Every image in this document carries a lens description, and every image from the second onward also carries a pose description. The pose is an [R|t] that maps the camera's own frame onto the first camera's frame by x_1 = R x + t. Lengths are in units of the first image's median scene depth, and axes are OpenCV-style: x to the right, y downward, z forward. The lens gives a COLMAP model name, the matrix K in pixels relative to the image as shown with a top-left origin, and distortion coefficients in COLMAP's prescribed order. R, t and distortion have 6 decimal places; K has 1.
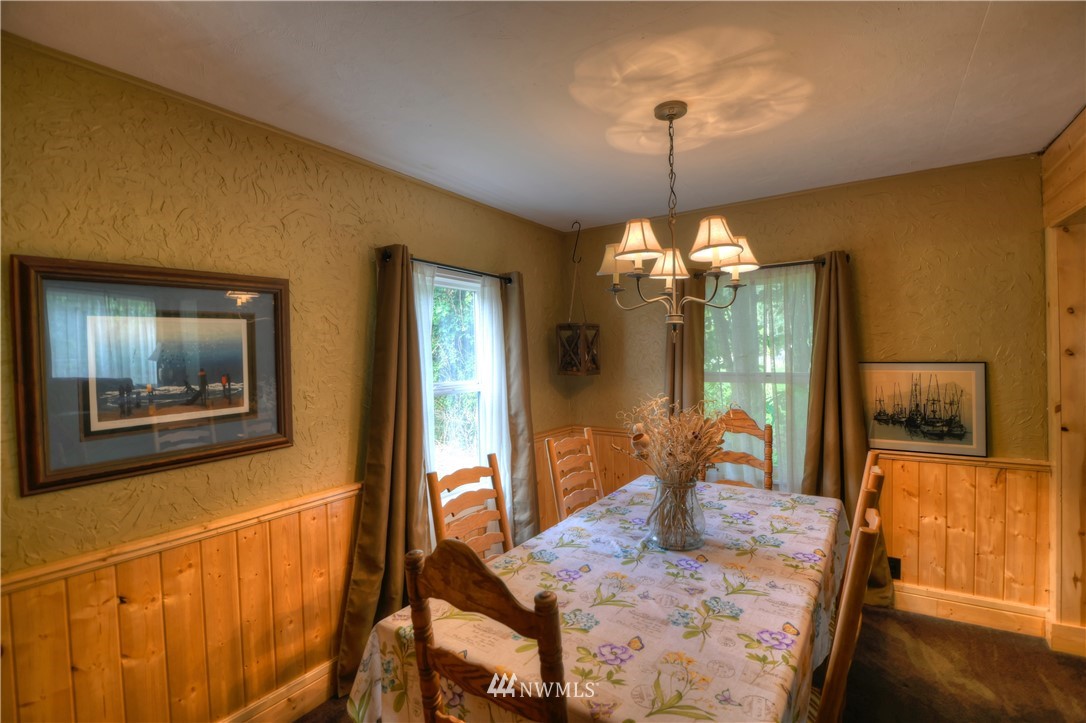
lens RADIAL K [[515.2, 0, 549.4], [0, 515.2, 352.7], [0, 0, 1]] dist [-0.022923, -0.000515]
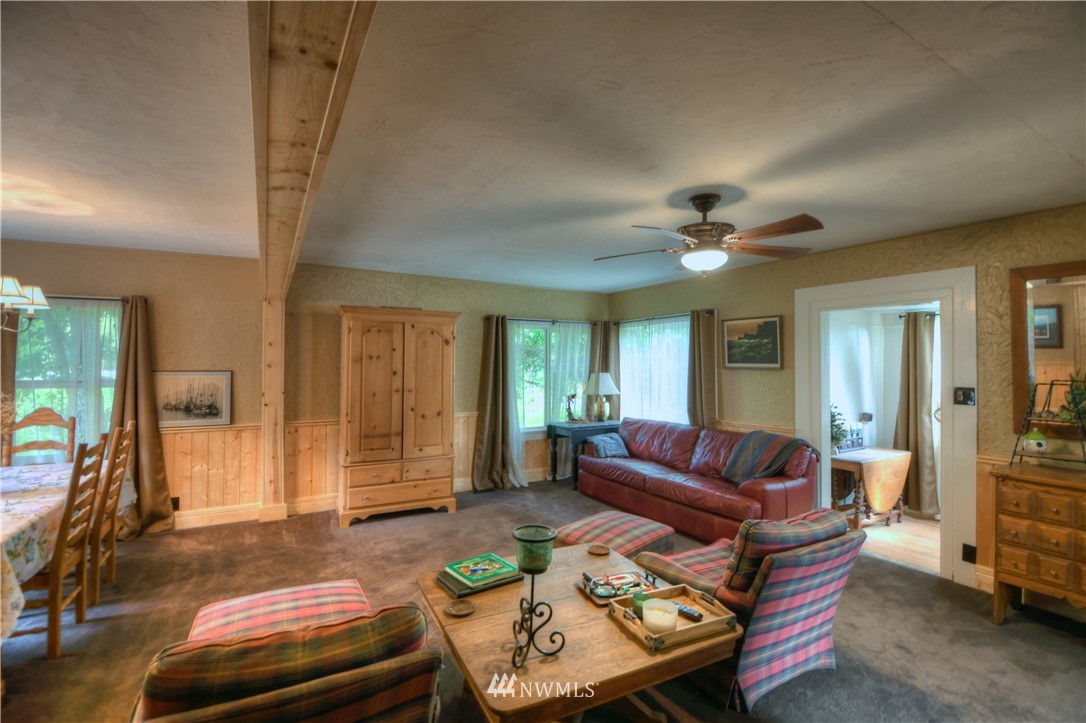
lens RADIAL K [[477.1, 0, 543.1], [0, 477.1, 353.4], [0, 0, 1]] dist [0.002893, -0.020518]
pose [[0.450222, 0.034947, 0.892232, -0.126749], [-0.004135, 0.999305, -0.037055, 0.014081], [-0.892907, 0.012994, 0.450054, -0.692980]]
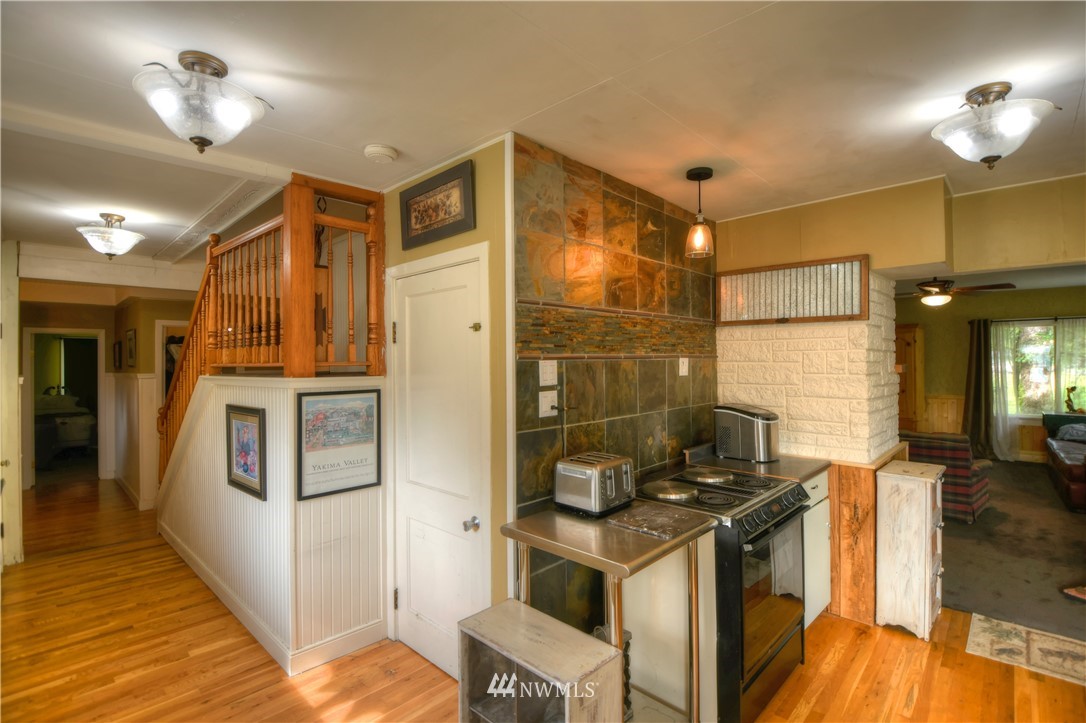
lens RADIAL K [[515.2, 0, 549.4], [0, 515.2, 352.7], [0, 0, 1]] dist [-0.022923, -0.000515]
pose [[0.988301, 0.007683, -0.152324, -0.251118], [-0.010222, 0.999821, -0.015894, 0.021070], [0.152174, 0.017265, 0.988203, -2.589262]]
